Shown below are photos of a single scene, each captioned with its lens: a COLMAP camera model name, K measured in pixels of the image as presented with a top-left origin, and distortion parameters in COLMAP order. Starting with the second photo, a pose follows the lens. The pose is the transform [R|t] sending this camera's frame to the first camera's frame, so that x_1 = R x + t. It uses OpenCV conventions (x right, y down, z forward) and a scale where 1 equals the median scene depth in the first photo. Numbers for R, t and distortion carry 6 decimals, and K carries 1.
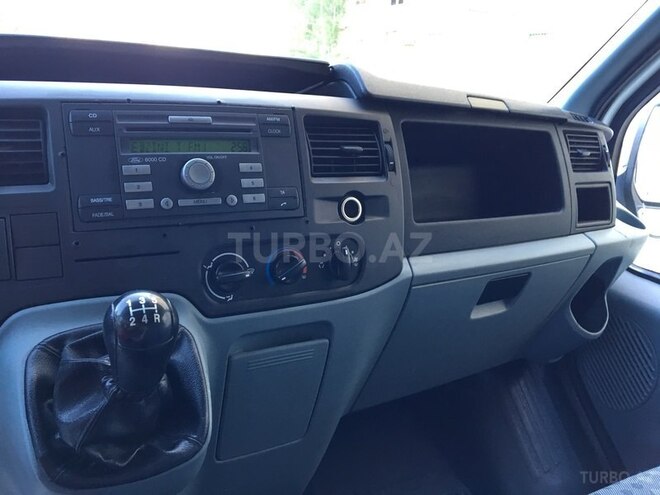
lens RADIAL K [[554.4, 0, 330.0], [0, 554.4, 247.5], [0, 0, 1]] dist [0.003602, -0.002550]
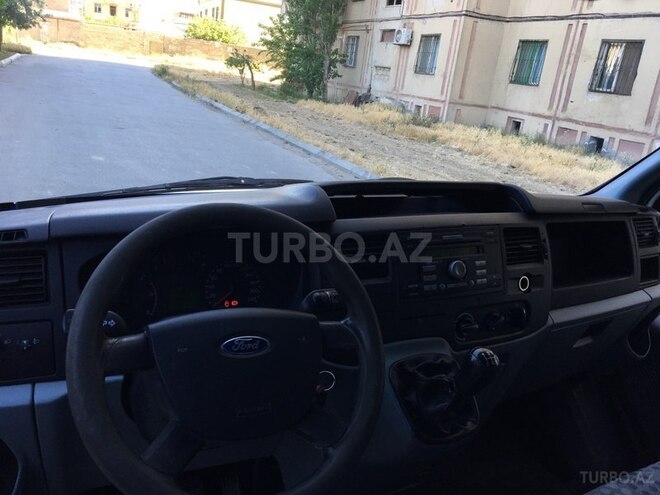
lens RADIAL K [[554.4, 0, 330.0], [0, 554.4, 247.5], [0, 0, 1]] dist [0.003602, -0.002550]
pose [[0.998546, 0.035643, 0.040440, -0.573061], [-0.036456, 0.999144, 0.019560, -0.177432], [-0.039708, -0.021006, 0.998991, -0.571901]]
